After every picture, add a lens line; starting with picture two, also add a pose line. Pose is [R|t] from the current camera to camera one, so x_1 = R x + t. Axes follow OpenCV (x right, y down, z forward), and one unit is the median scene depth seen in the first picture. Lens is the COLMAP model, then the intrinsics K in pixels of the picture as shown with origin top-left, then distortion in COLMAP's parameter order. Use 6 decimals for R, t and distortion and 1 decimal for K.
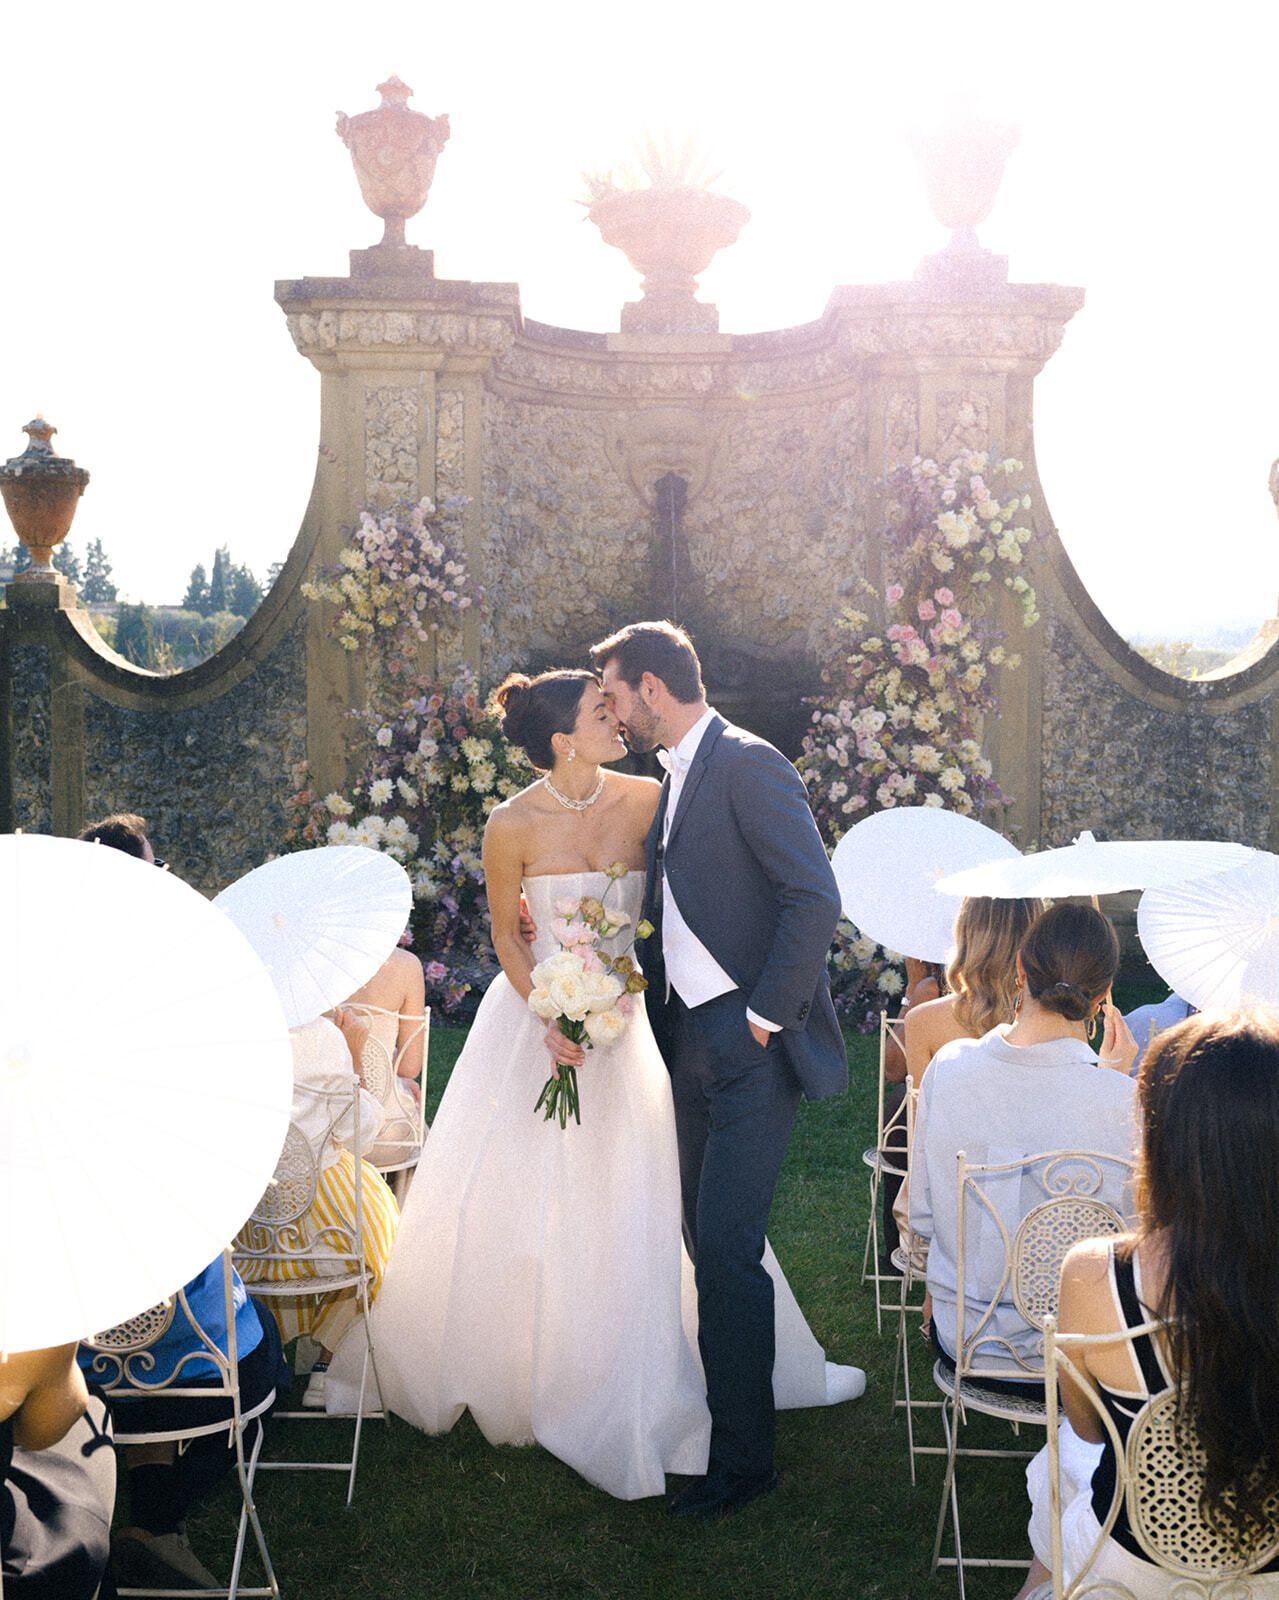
lens RADIAL K [[1633.1, 0, 743.6], [0, 1633.1, 782.9], [0, 0, 1]] dist [0.004476, 0.057145]
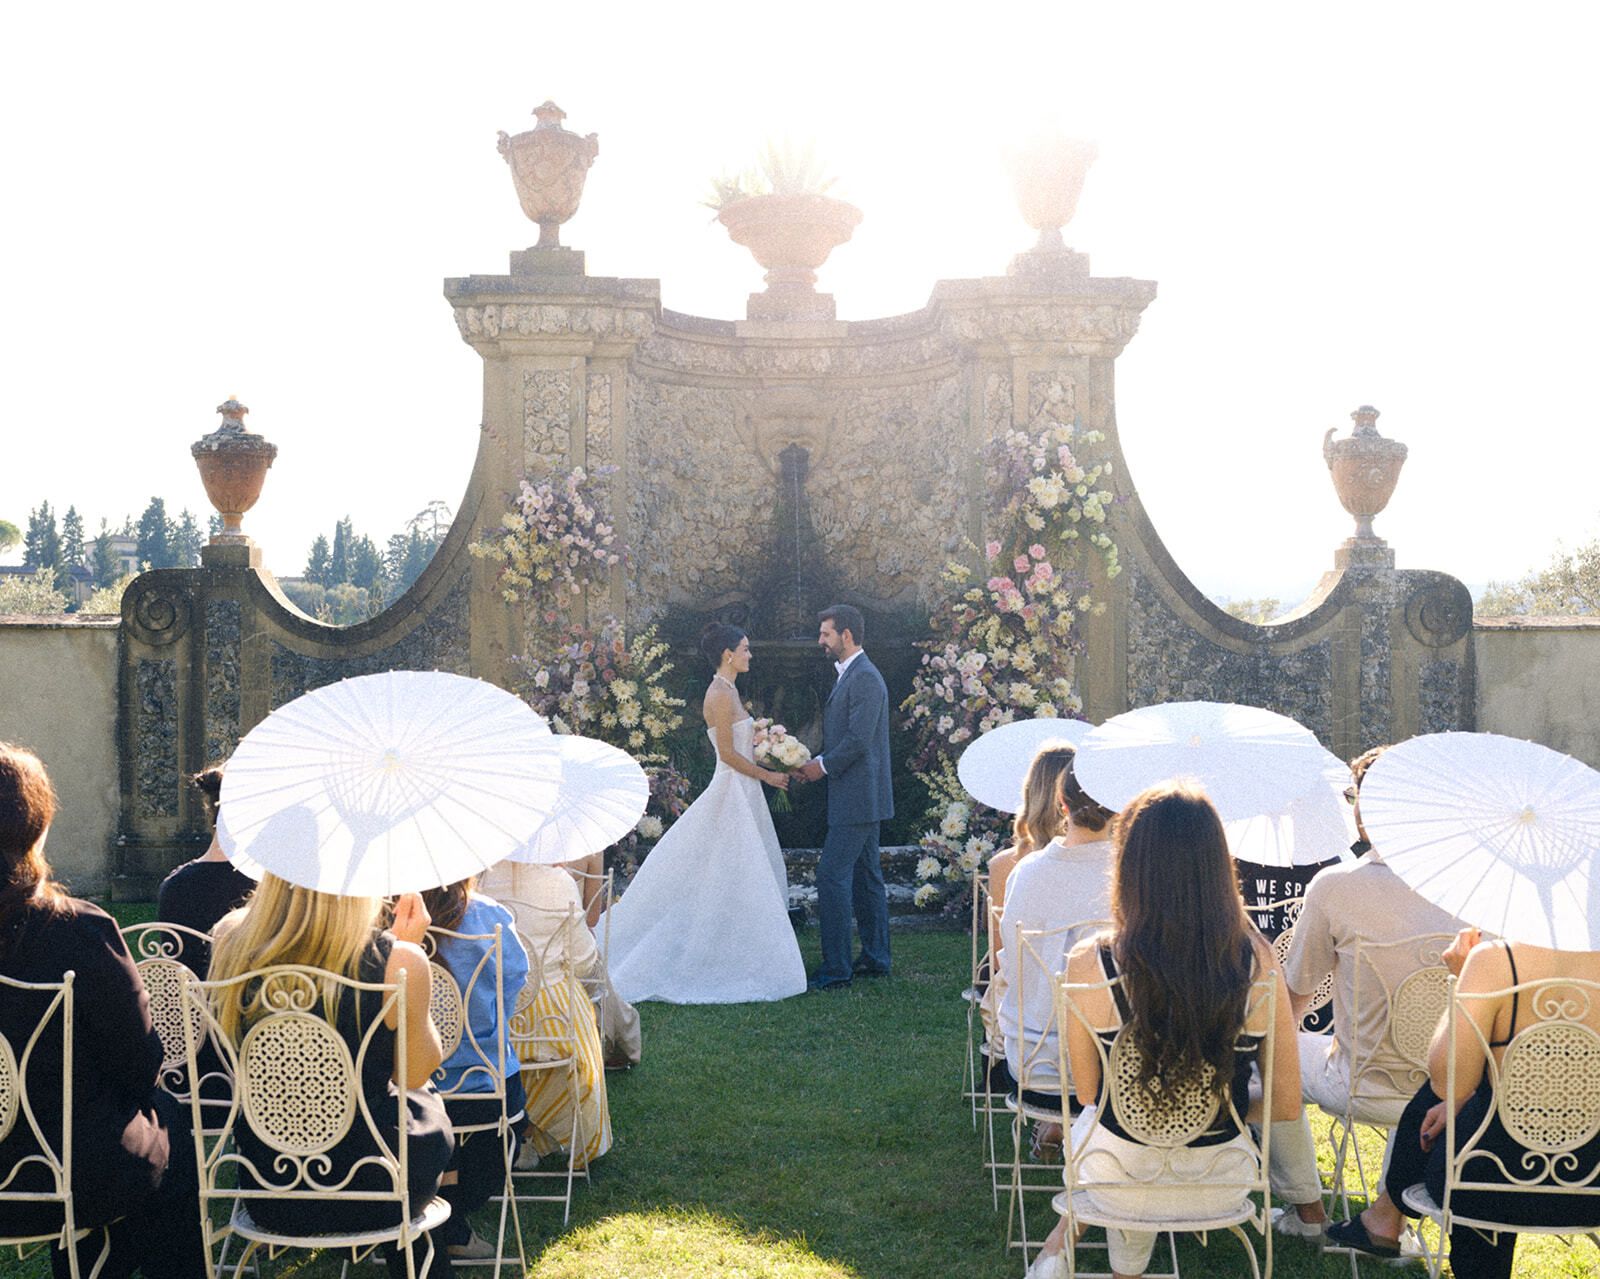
lens RADIAL K [[1633.1, 0, 890.3], [0, 1633.1, 676.6], [0, 0, 1]] dist [0.004476, 0.057145]
pose [[0.999799, -0.007924, 0.018409, -0.000531], [0.008766, 0.998896, -0.046147, 0.023464], [-0.018023, 0.046299, 0.998765, -0.123114]]
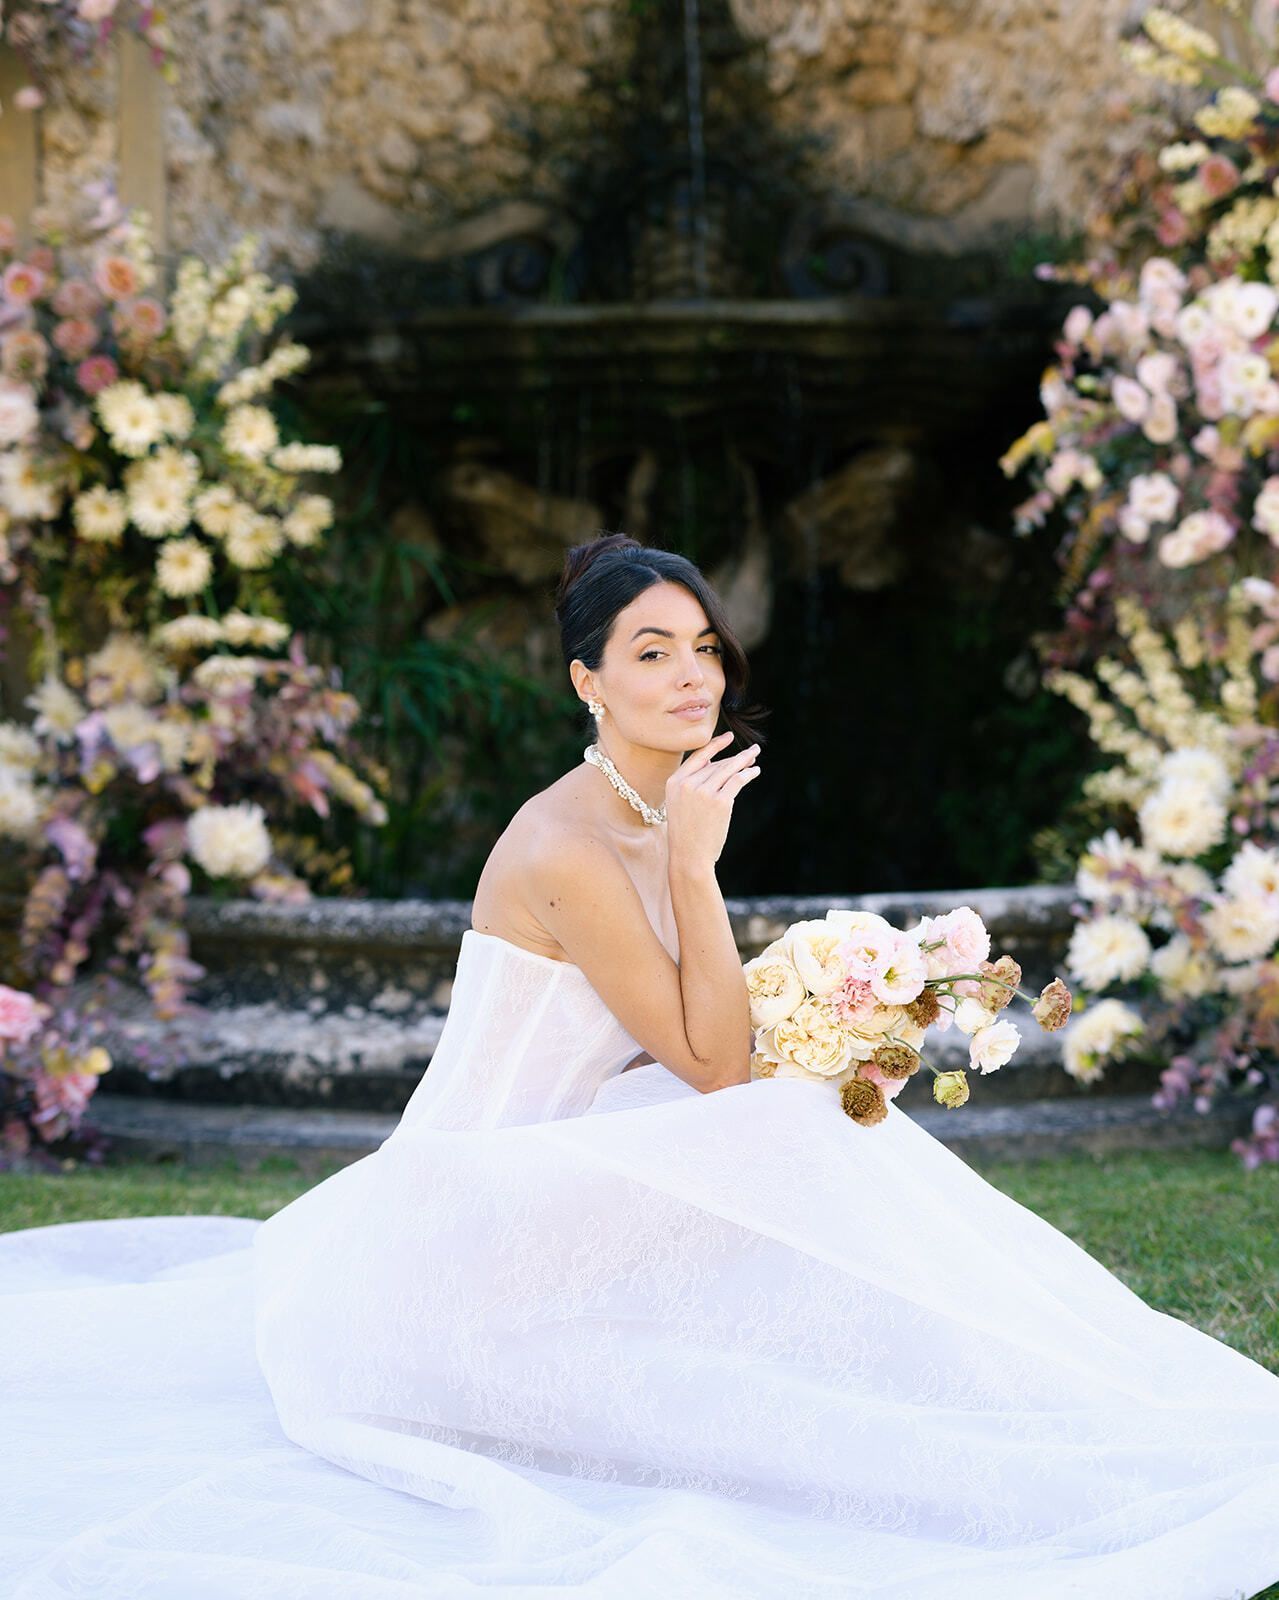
lens RADIAL K [[2948.7, 0, 833.2], [0, 2948.7, 810.7], [0, 0, 1]] dist [0.025400, 0.000000]
pose [[0.999651, -0.023706, -0.011699, -0.005267], [0.023639, 0.999703, -0.005860, 0.071865], [0.011834, 0.005581, 0.999914, 0.340949]]
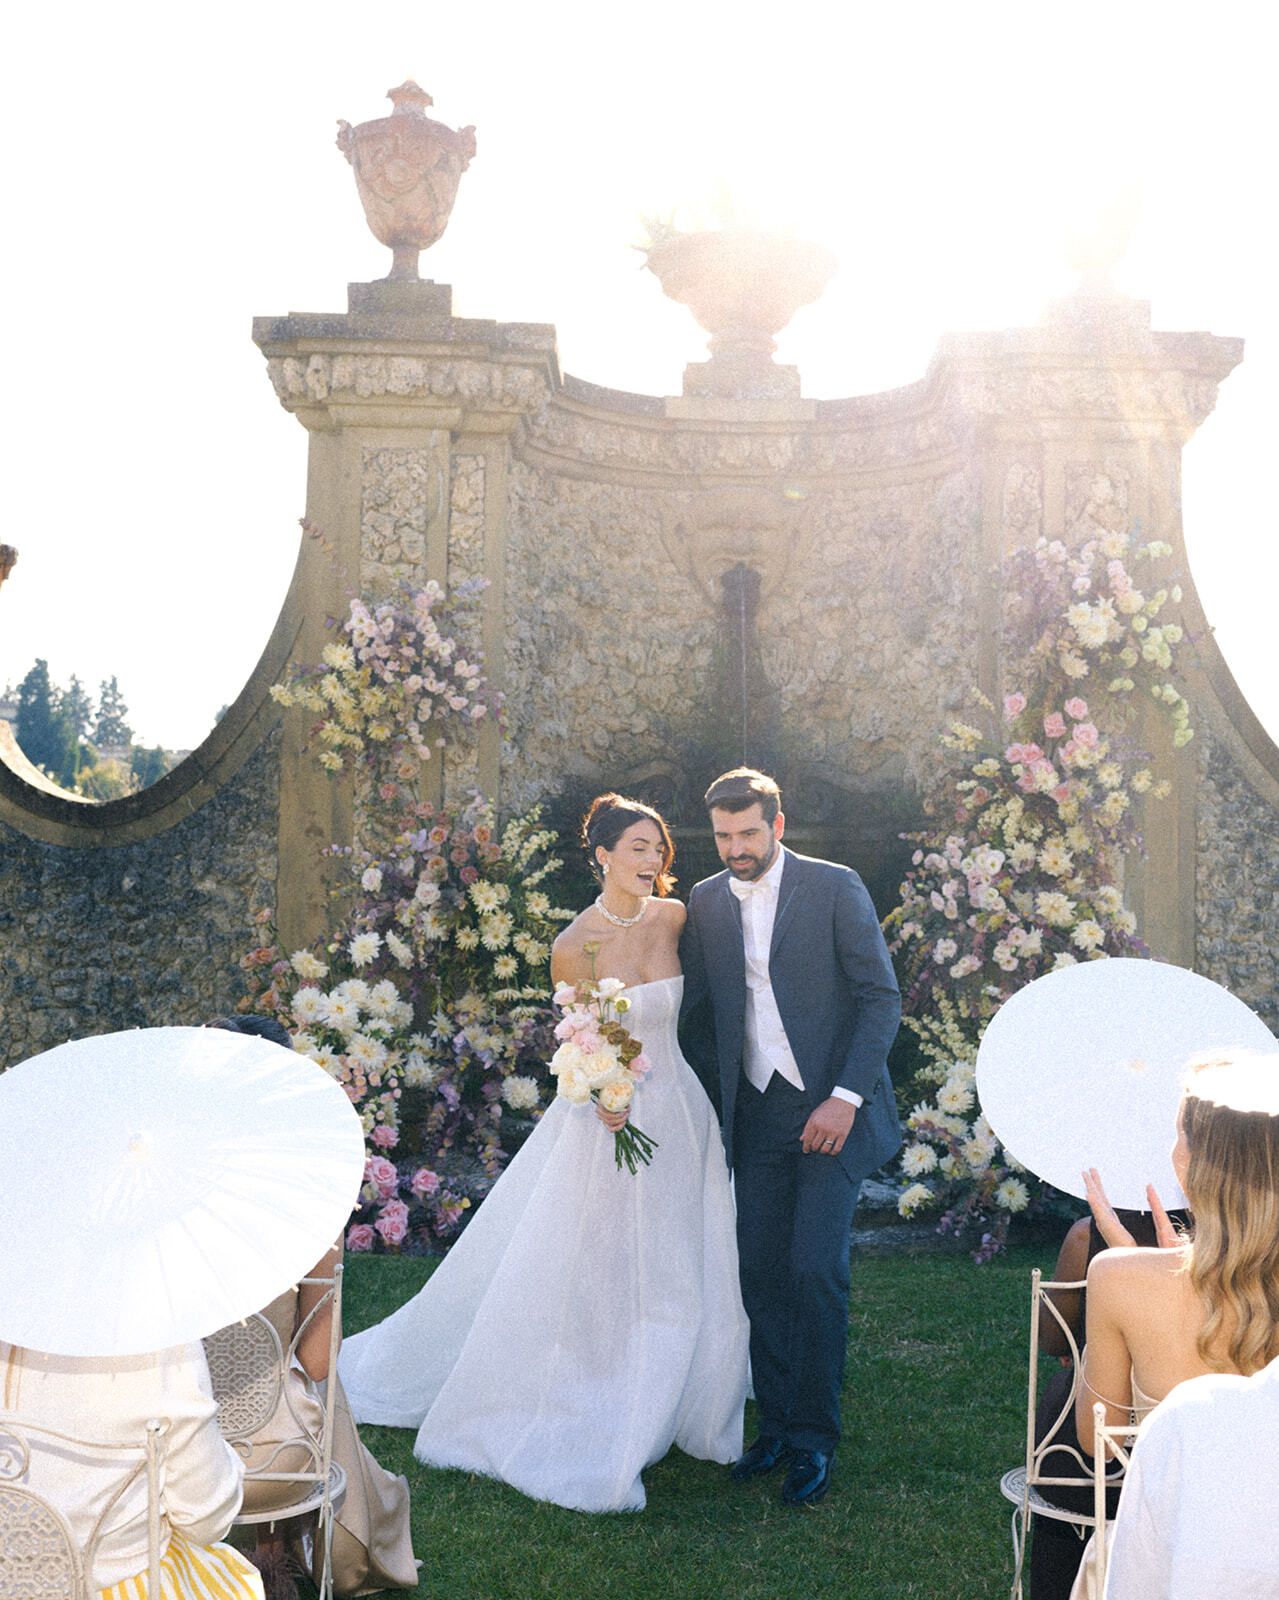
lens RADIAL K [[1791.9, 0, 877.1], [0, 1791.9, 795.0], [0, 0, 1]] dist [0.001202, 0.000000]
pose [[0.999640, 0.005572, 0.026227, 0.001424], [-0.003264, 0.996183, -0.087224, 0.005989], [-0.026613, 0.087107, 0.995843, 0.122758]]
